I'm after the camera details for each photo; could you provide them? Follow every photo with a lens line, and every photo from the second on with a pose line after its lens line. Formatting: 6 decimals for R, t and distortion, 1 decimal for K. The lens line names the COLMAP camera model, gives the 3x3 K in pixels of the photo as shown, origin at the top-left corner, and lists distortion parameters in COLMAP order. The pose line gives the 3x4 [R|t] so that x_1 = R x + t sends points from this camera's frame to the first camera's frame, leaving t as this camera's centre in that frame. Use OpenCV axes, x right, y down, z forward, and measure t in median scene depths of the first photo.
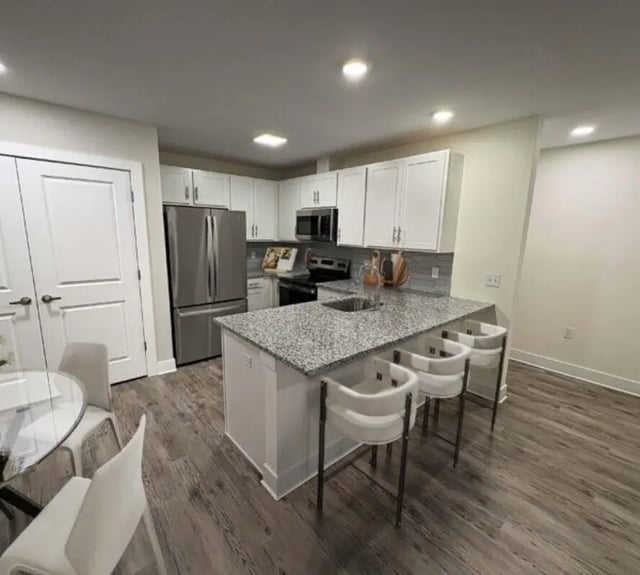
lens RADIAL K [[302.4, 0, 320.0], [0, 302.4, 287.5], [0, 0, 1]] dist [-0.001618, -0.000575]
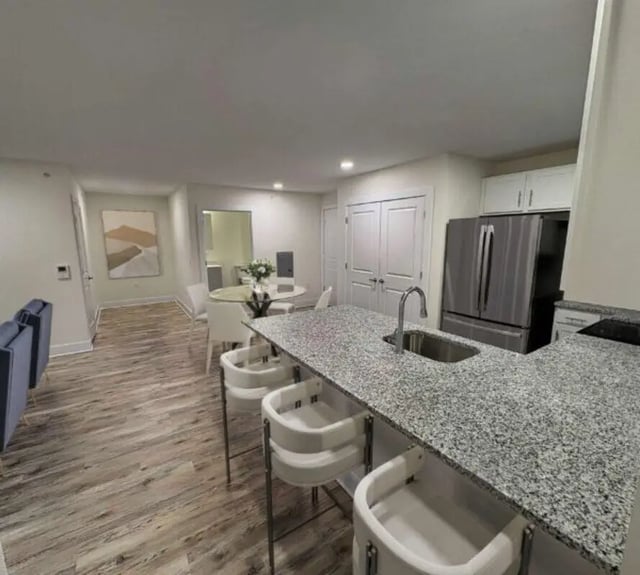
lens RADIAL K [[307.4, 0, 320.0], [0, 307.4, 287.5], [0, 0, 1]] dist [0.000833, 0.000427]
pose [[-0.132413, 0.141605, -0.981027, 0.833224], [-0.180701, 0.969707, 0.164361, -0.145083], [0.974584, 0.199036, -0.102814, 0.817071]]
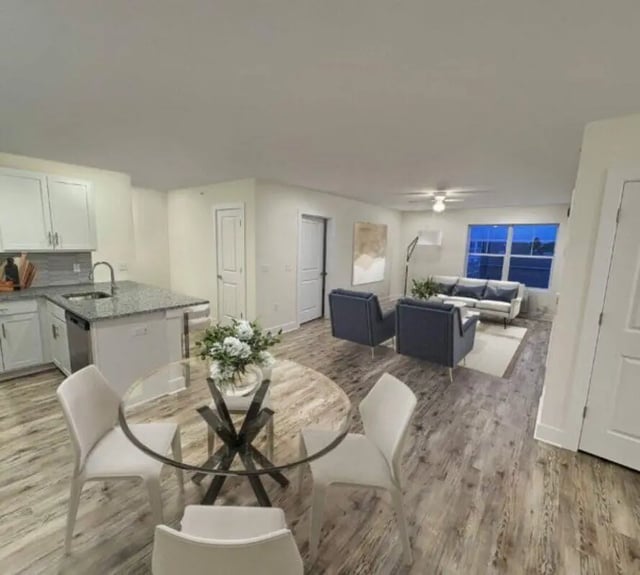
lens RADIAL K [[302.4, 0, 320.0], [0, 302.4, 287.5], [0, 0, 1]] dist [-0.001618, -0.000575]
pose [[-0.187303, -0.176723, 0.966275, -1.311368], [0.144760, 0.967978, 0.205095, -0.099970], [-0.971577, 0.178293, -0.155723, 0.258678]]
